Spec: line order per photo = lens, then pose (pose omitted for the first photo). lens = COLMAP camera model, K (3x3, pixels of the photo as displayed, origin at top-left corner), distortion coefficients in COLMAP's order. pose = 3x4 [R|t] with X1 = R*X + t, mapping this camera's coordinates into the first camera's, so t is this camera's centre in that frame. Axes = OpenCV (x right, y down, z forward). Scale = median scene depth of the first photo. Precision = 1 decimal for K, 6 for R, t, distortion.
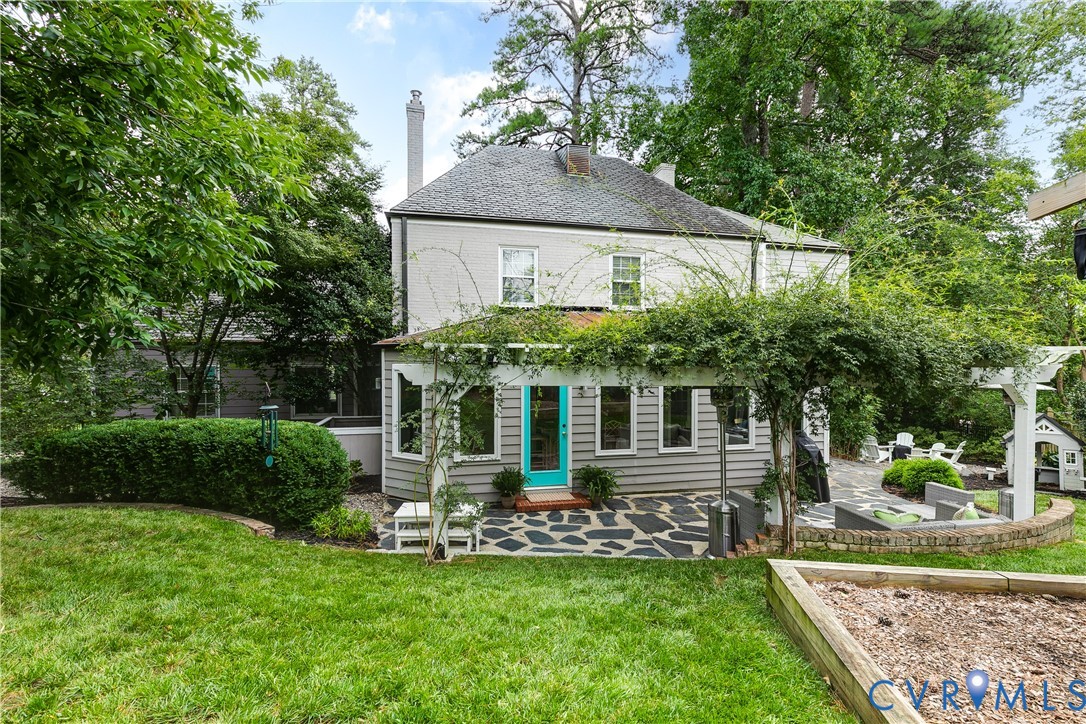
lens RADIAL K [[494.0, 0, 541.6], [0, 494.0, 368.2], [0, 0, 1]] dist [-0.001716, -0.000591]
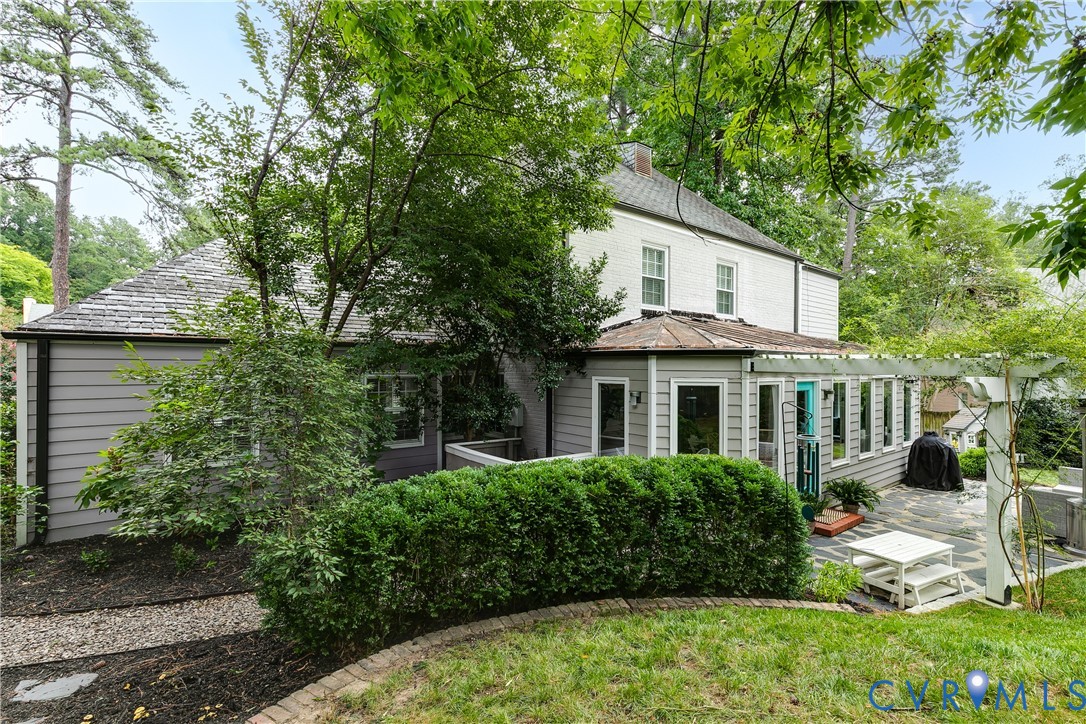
lens RADIAL K [[494.0, 0, 542.8], [0, 494.0, 363.8], [0, 0, 1]] dist [-0.001716, -0.000591]
pose [[0.913161, 0.008728, 0.407505, -0.525226], [-0.002758, 0.999880, -0.015235, -0.008298], [-0.407589, 0.012789, 0.913076, 0.214743]]
